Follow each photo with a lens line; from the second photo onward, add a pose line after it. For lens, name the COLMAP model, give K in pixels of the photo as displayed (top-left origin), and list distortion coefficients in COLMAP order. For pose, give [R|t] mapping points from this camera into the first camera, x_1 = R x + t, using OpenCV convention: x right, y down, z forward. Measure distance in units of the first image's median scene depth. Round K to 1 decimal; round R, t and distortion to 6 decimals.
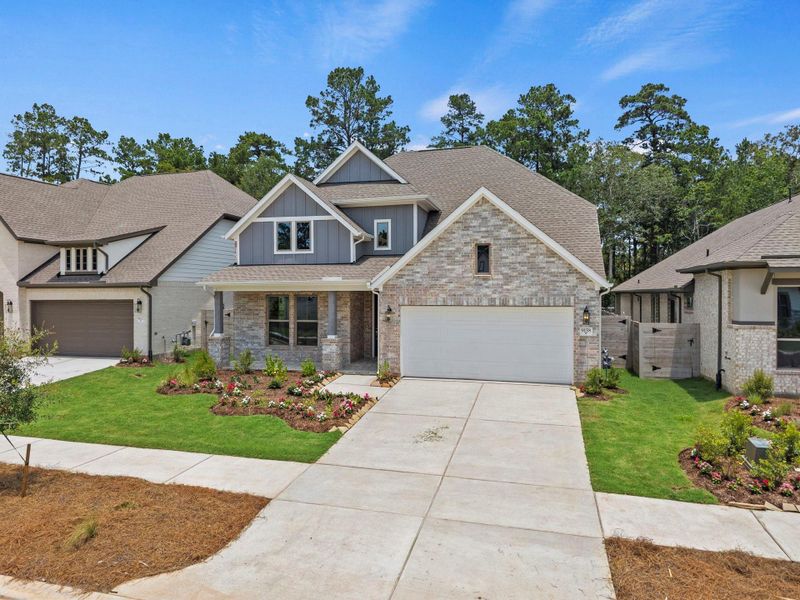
lens RADIAL K [[536.3, 0, 400.0], [0, 536.3, 299.2], [0, 0, 1]] dist [0.007697, -0.005945]
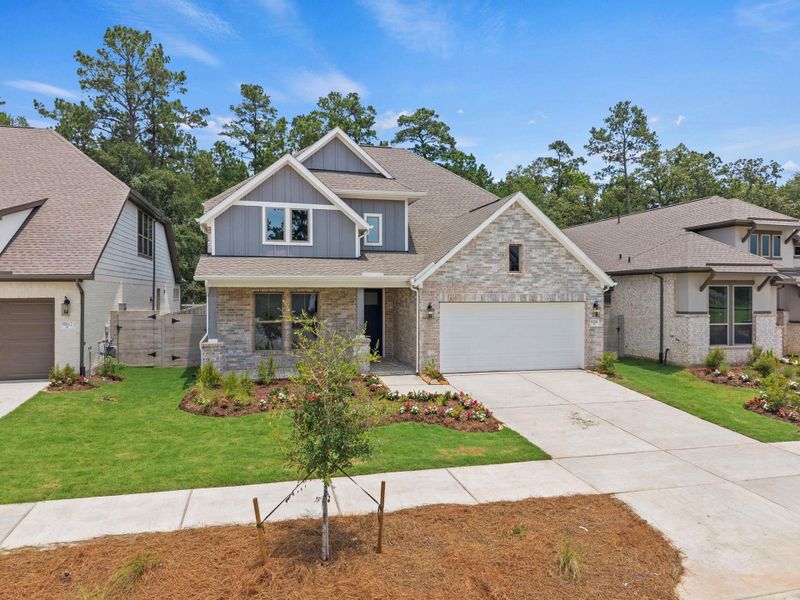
lens RADIAL K [[537.0, 0, 398.5], [0, 537.0, 295.4], [0, 0, 1]] dist [0.007329, -0.004316]
pose [[0.866461, -0.000597, 0.499244, -0.530409], [0.004377, 0.999970, -0.006400, 0.004585], [-0.499226, 0.007731, 0.866438, 0.162258]]
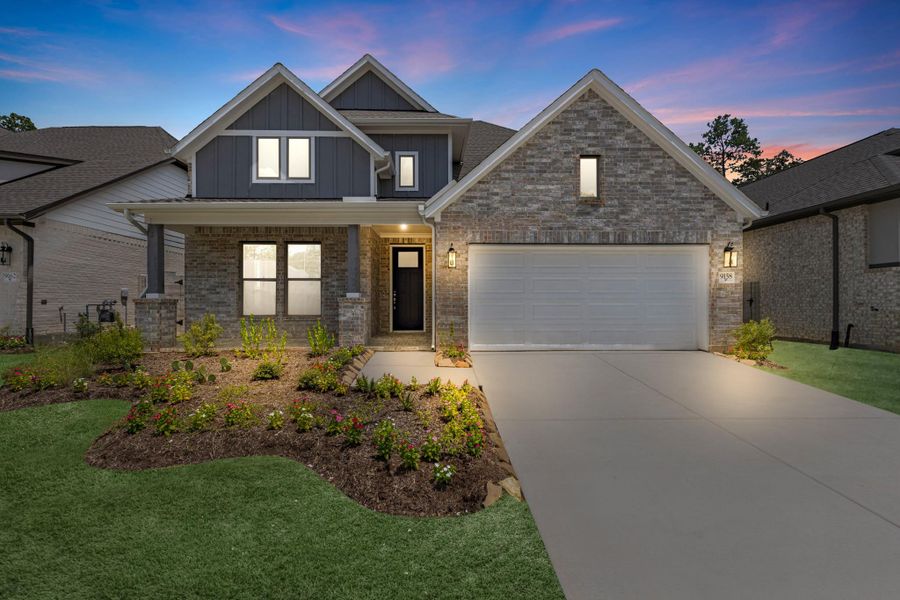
lens RADIAL K [[372.8, 0, 443.0], [0, 372.8, 301.0], [0, 0, 1]] dist [-0.024566, 0.012576]
pose [[0.959322, -0.000264, 0.282314, -0.150088], [0.004346, 0.999895, -0.013834, 0.083752], [-0.282281, 0.014498, 0.959222, 0.532404]]
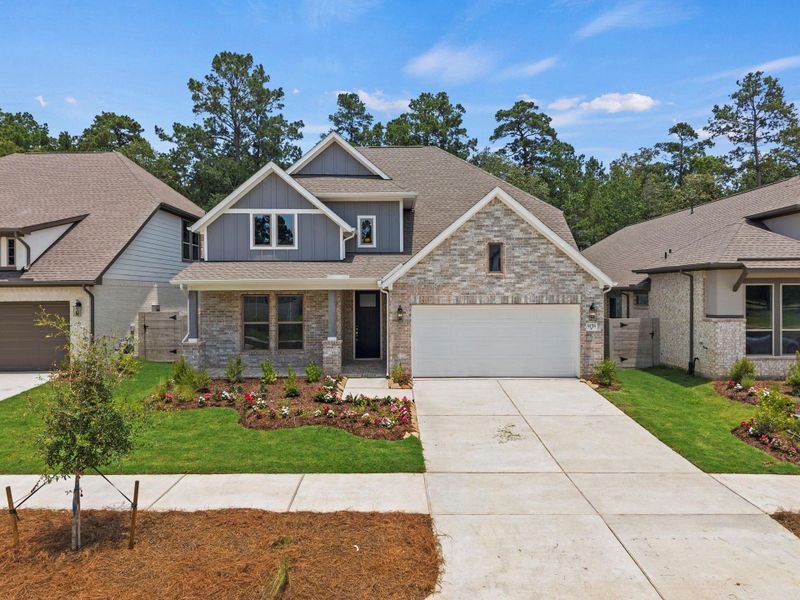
lens RADIAL K [[536.3, 0, 400.0], [0, 536.3, 299.2], [0, 0, 1]] dist [0.007697, -0.005945]
pose [[0.961964, -0.006267, 0.273104, -0.267326], [0.006602, 0.999978, -0.000305, 0.002096], [-0.273096, 0.002097, 0.961985, 0.065479]]
